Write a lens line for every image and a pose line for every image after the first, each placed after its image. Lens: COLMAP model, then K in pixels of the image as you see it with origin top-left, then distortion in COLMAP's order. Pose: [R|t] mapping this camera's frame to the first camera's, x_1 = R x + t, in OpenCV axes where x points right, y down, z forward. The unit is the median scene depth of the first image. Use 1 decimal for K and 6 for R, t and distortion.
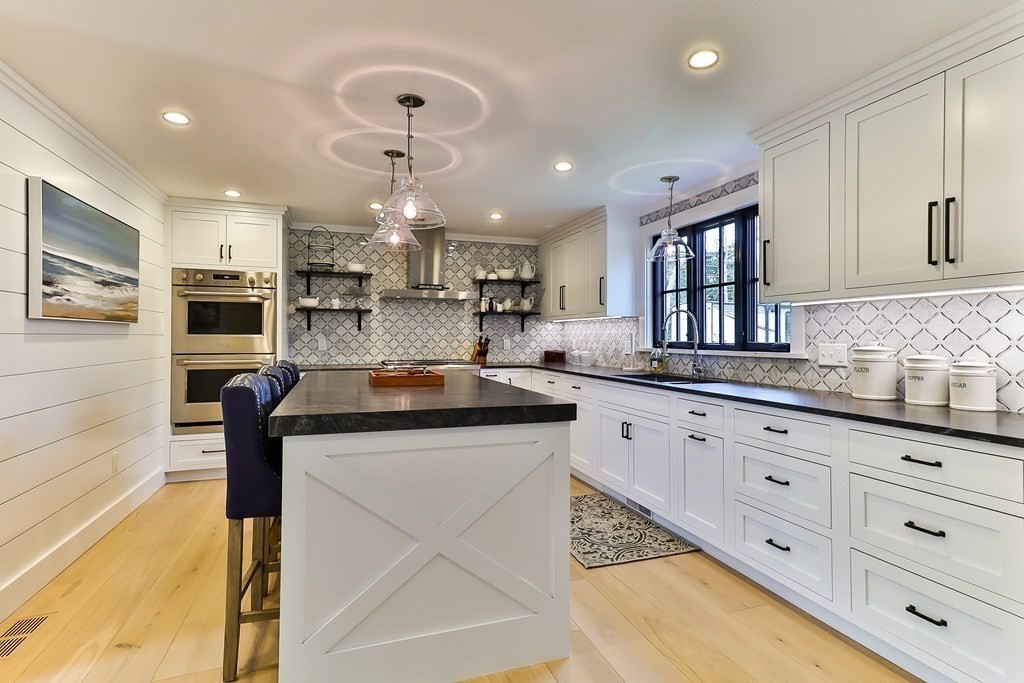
lens RADIAL K [[522.2, 0, 520.8], [0, 522.2, 334.0], [0, 0, 1]] dist [0.028613, 0.000003]
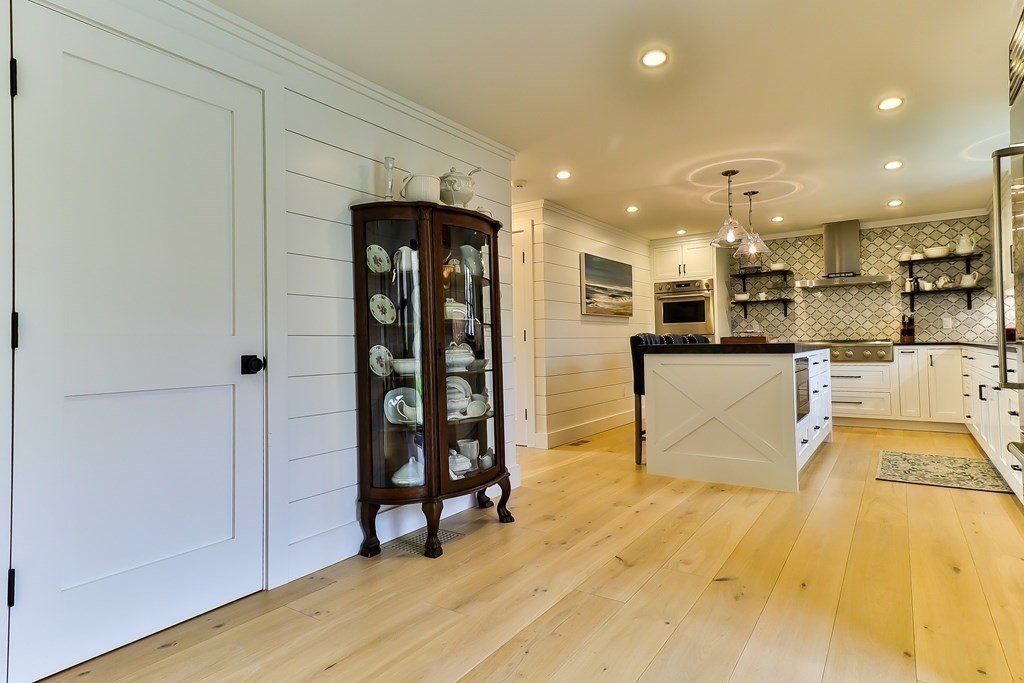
lens RADIAL K [[552.2, 0, 511.1], [0, 552.2, 331.2], [0, 0, 1]] dist [0.015239, 0.001264]
pose [[0.577130, -0.033646, -0.815959, 0.522375], [0.024927, 0.999411, -0.023580, 0.057899], [0.816272, -0.006731, 0.577628, -0.386982]]
